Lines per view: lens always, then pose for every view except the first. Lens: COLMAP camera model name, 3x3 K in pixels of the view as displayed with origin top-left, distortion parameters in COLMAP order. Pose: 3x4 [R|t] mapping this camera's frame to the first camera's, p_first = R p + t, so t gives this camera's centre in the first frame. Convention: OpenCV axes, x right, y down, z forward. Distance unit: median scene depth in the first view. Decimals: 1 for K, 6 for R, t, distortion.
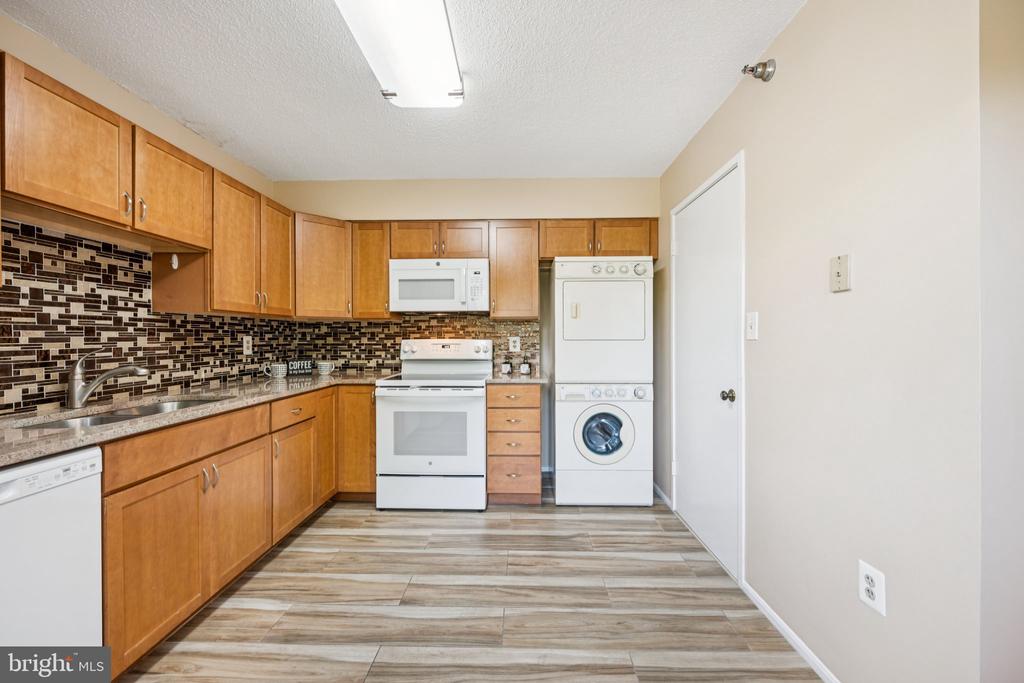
lens RADIAL K [[402.1, 0, 506.9], [0, 402.1, 340.0], [0, 0, 1]] dist [-0.002537, -0.000451]
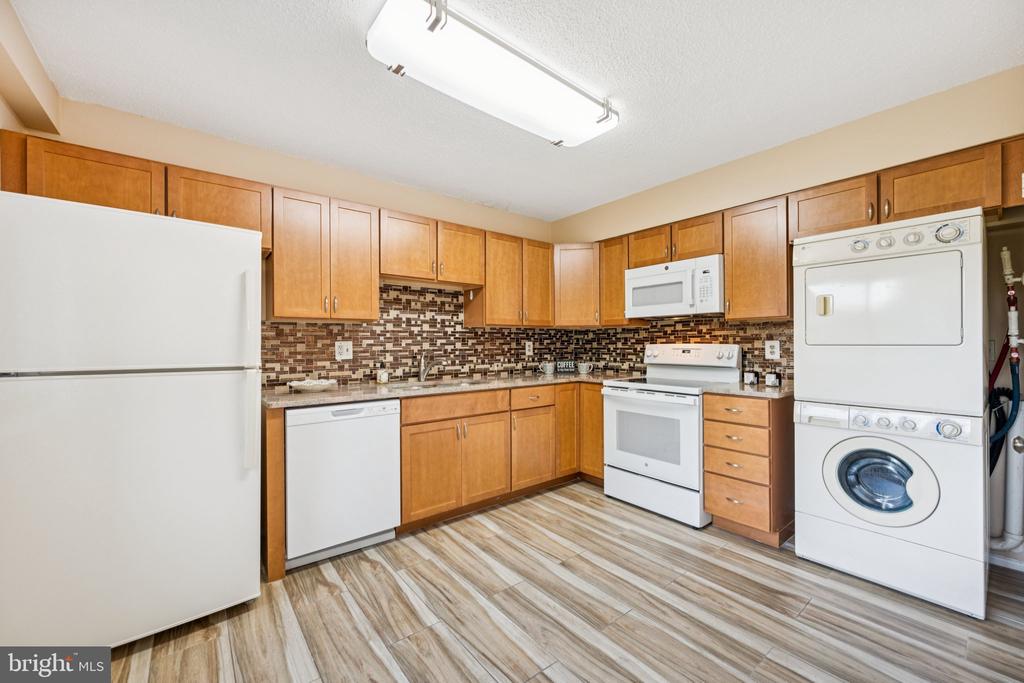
lens RADIAL K [[402.1, 0, 511.6], [0, 402.1, 344.1], [0, 0, 1]] dist [-0.002537, -0.000451]
pose [[0.645818, 0.000318, -0.763491, 0.421760], [-0.000992, 0.999999, -0.000422, -0.000647], [0.763490, 0.001030, 0.645818, 0.083037]]
